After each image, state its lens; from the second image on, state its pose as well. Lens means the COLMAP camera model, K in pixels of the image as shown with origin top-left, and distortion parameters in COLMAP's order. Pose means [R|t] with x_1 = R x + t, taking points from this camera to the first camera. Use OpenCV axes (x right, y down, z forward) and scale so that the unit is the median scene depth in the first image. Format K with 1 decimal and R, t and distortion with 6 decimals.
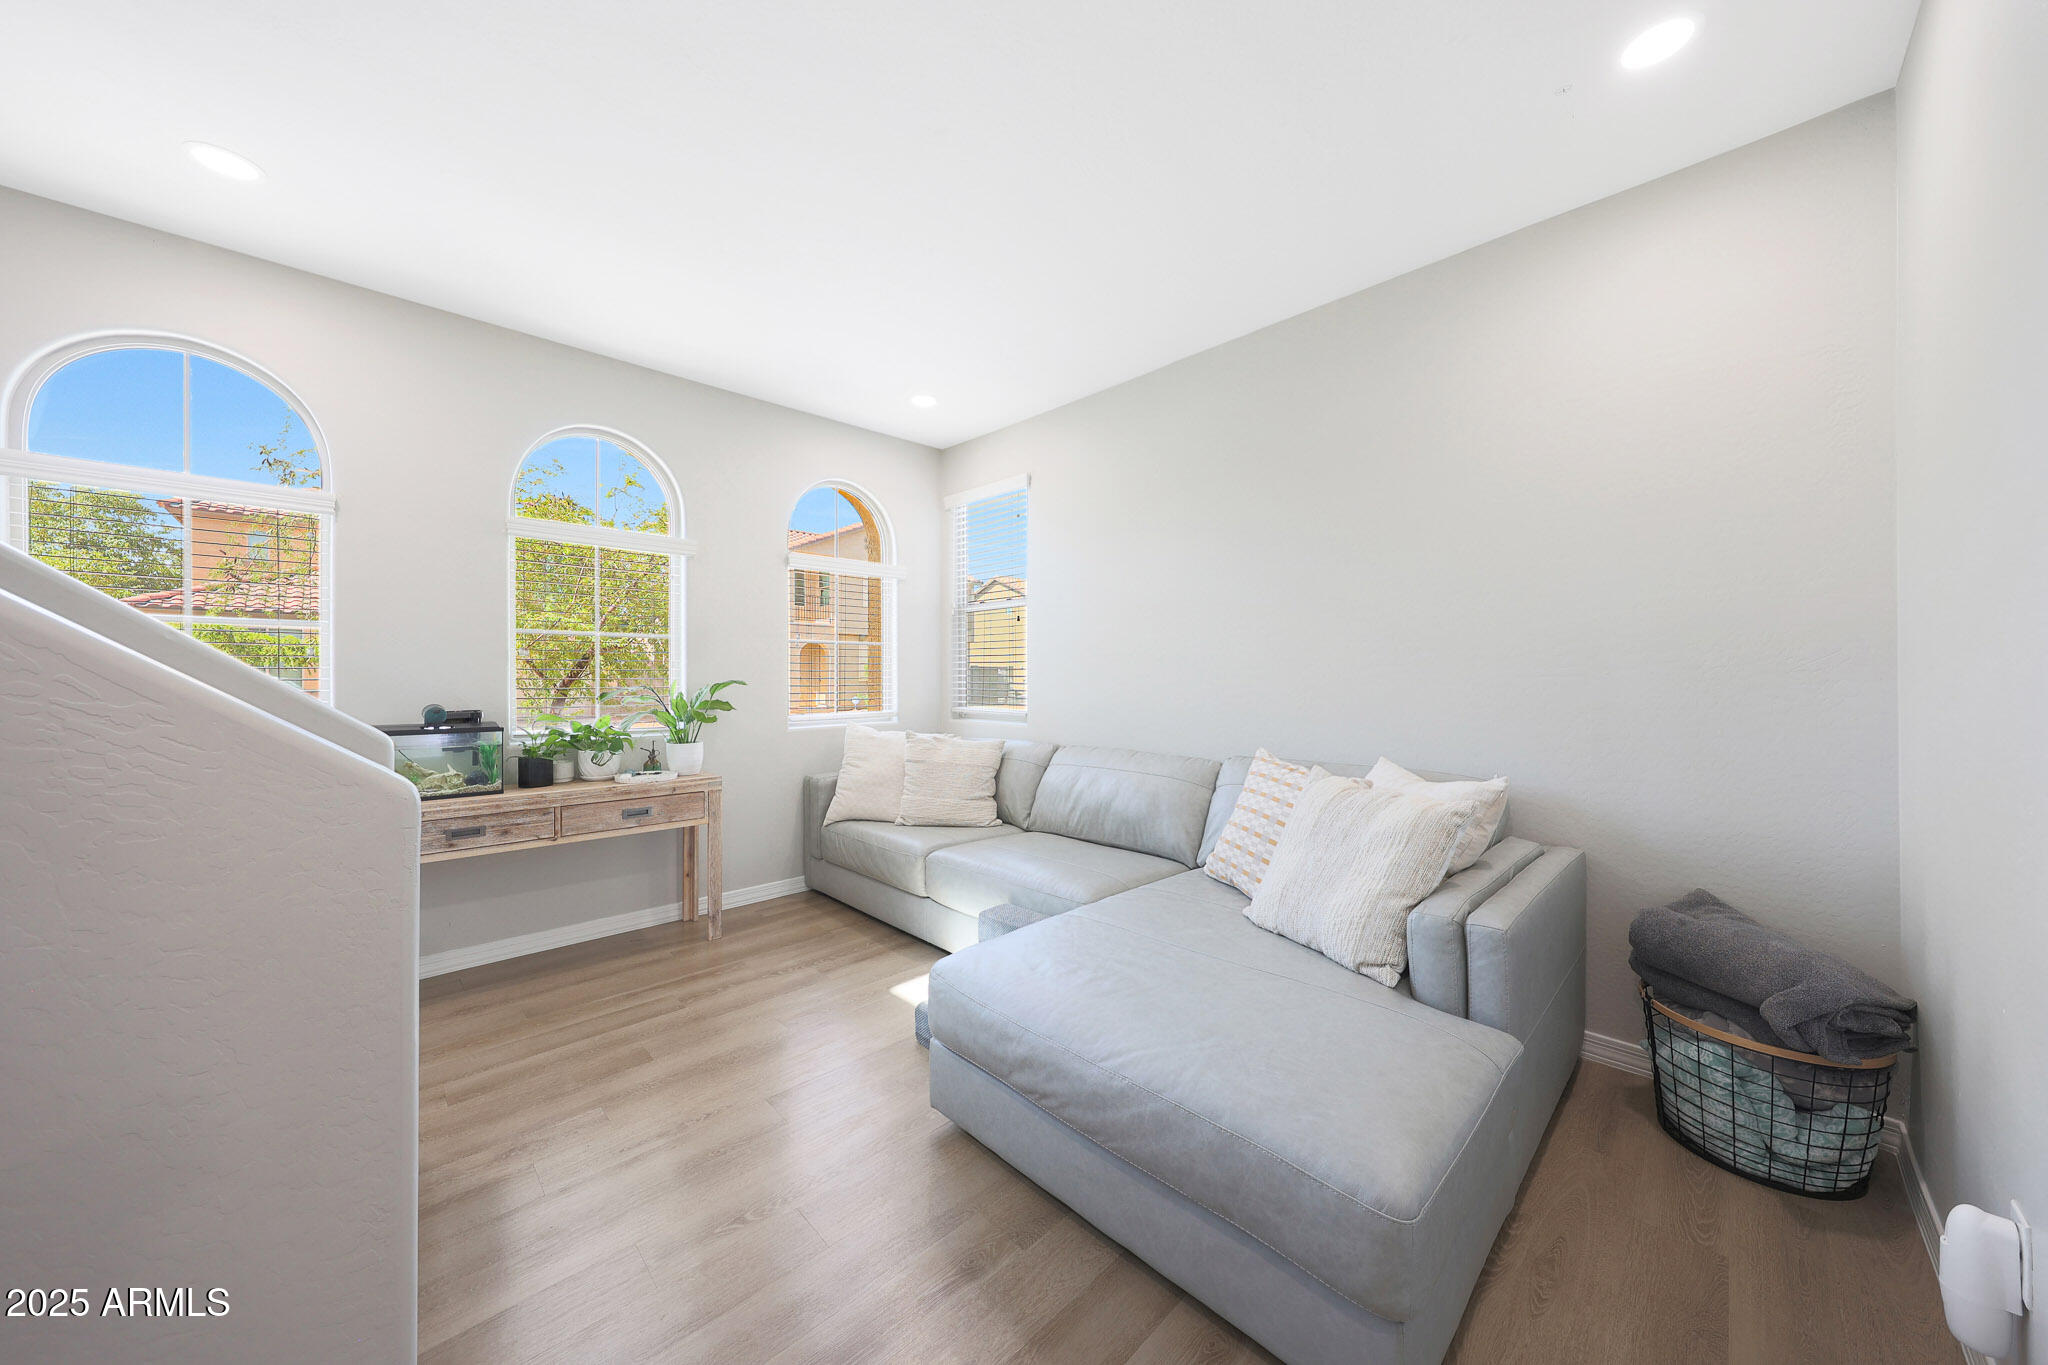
lens RADIAL K [[695.2, 0, 1021.4], [0, 695.2, 676.3], [0, 0, 1]] dist [0.000013, -0.000028]
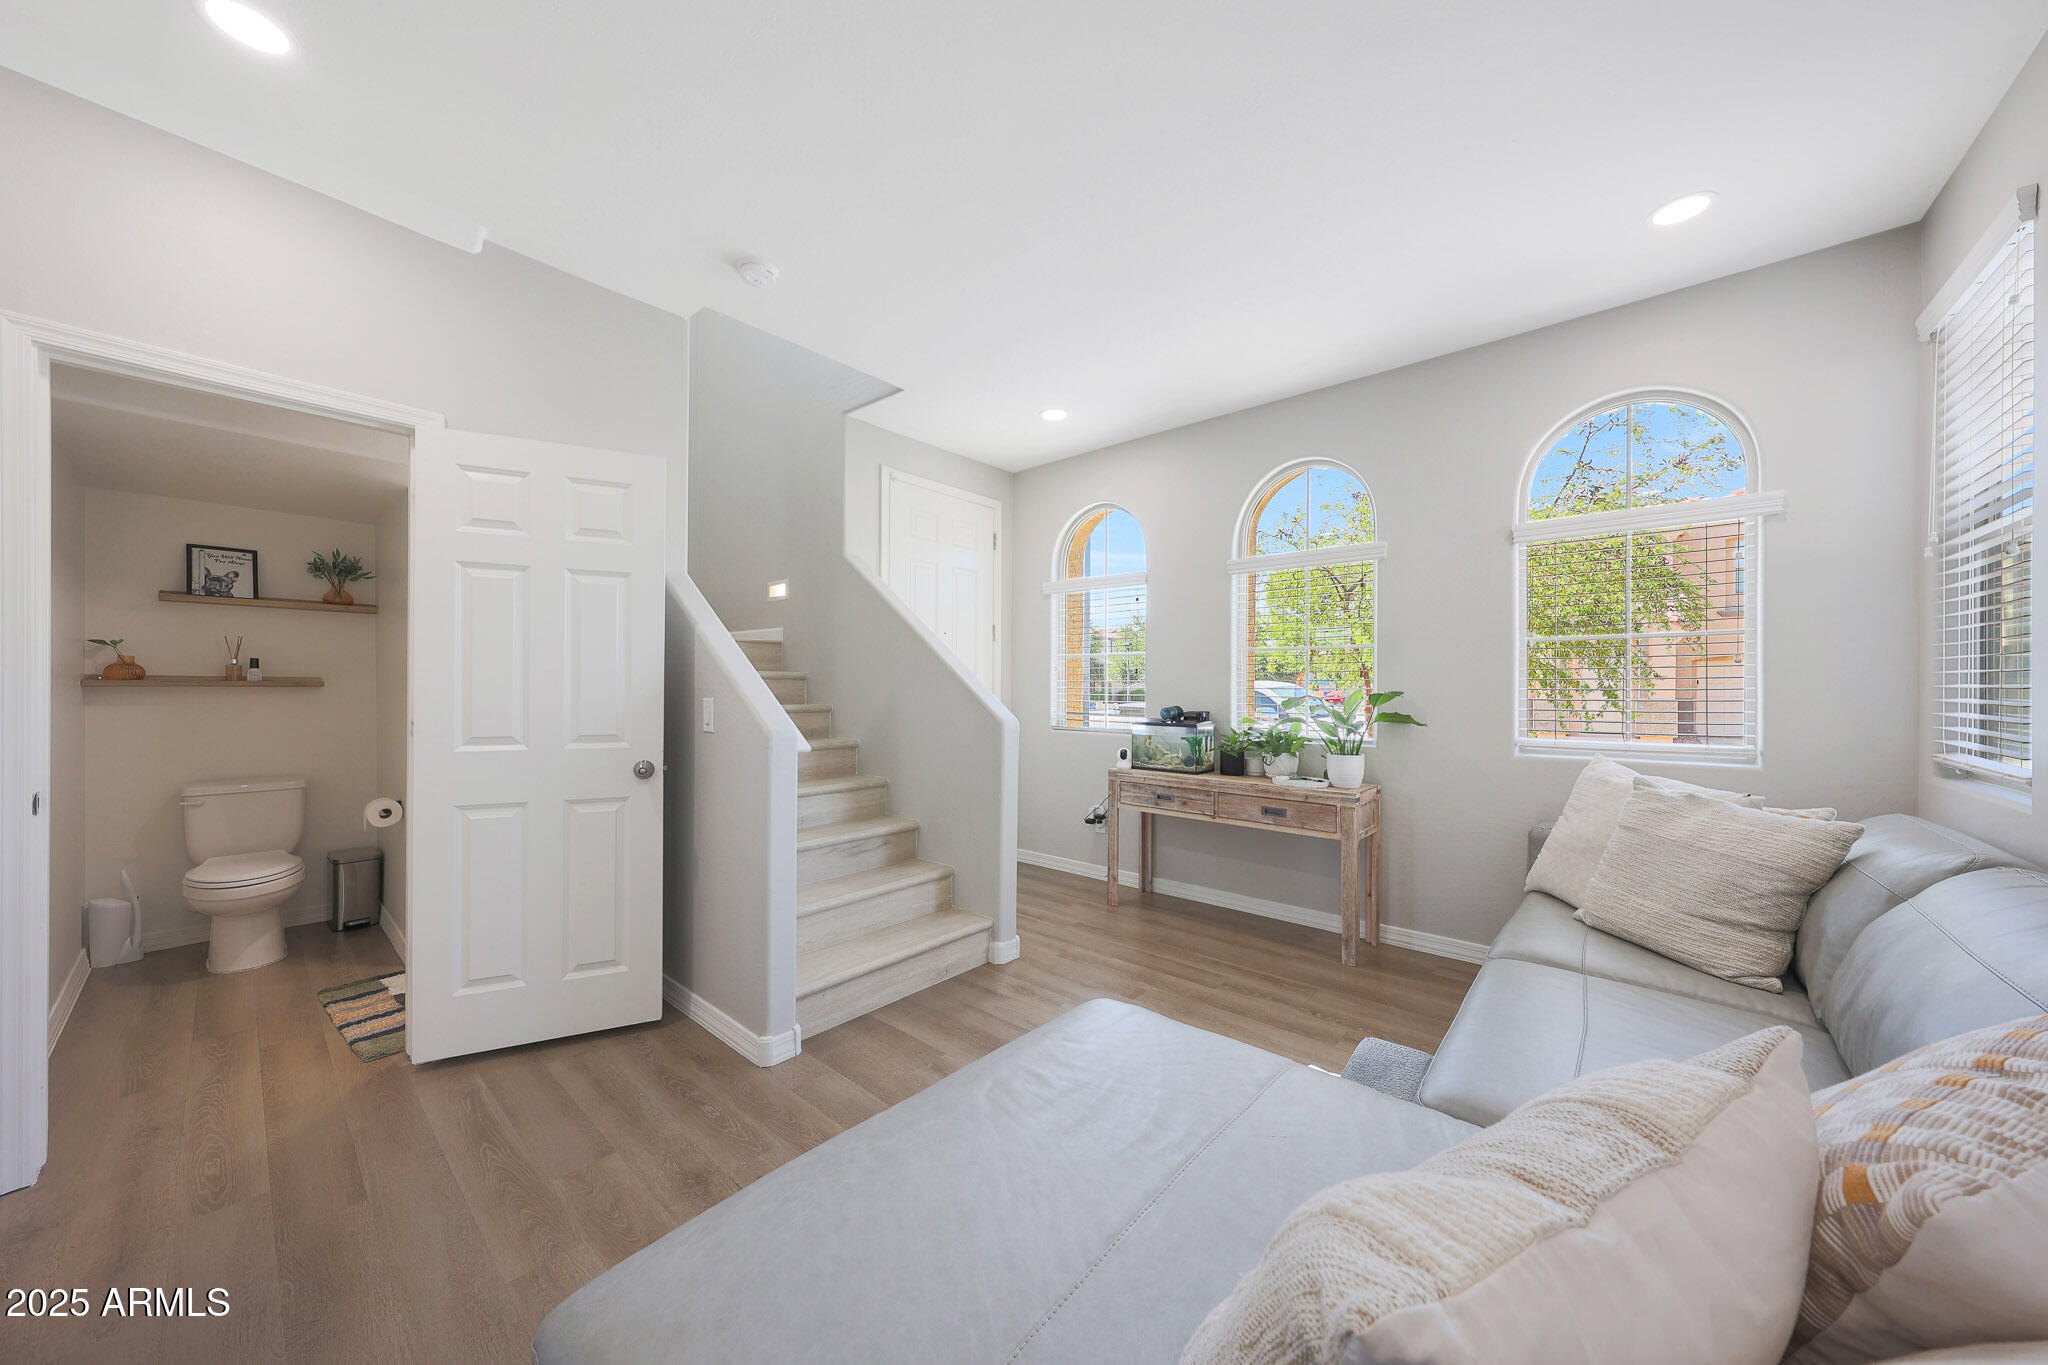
lens RADIAL K [[693.9, 0, 1024.0], [0, 693.9, 682.5], [0, 0, 1]] dist [0.000921, 0.000077]
pose [[0.081772, -0.003507, -0.996645, 0.504398], [-0.000874, 0.999993, -0.003590, -0.001538], [0.996651, 0.001164, 0.081769, 0.528737]]
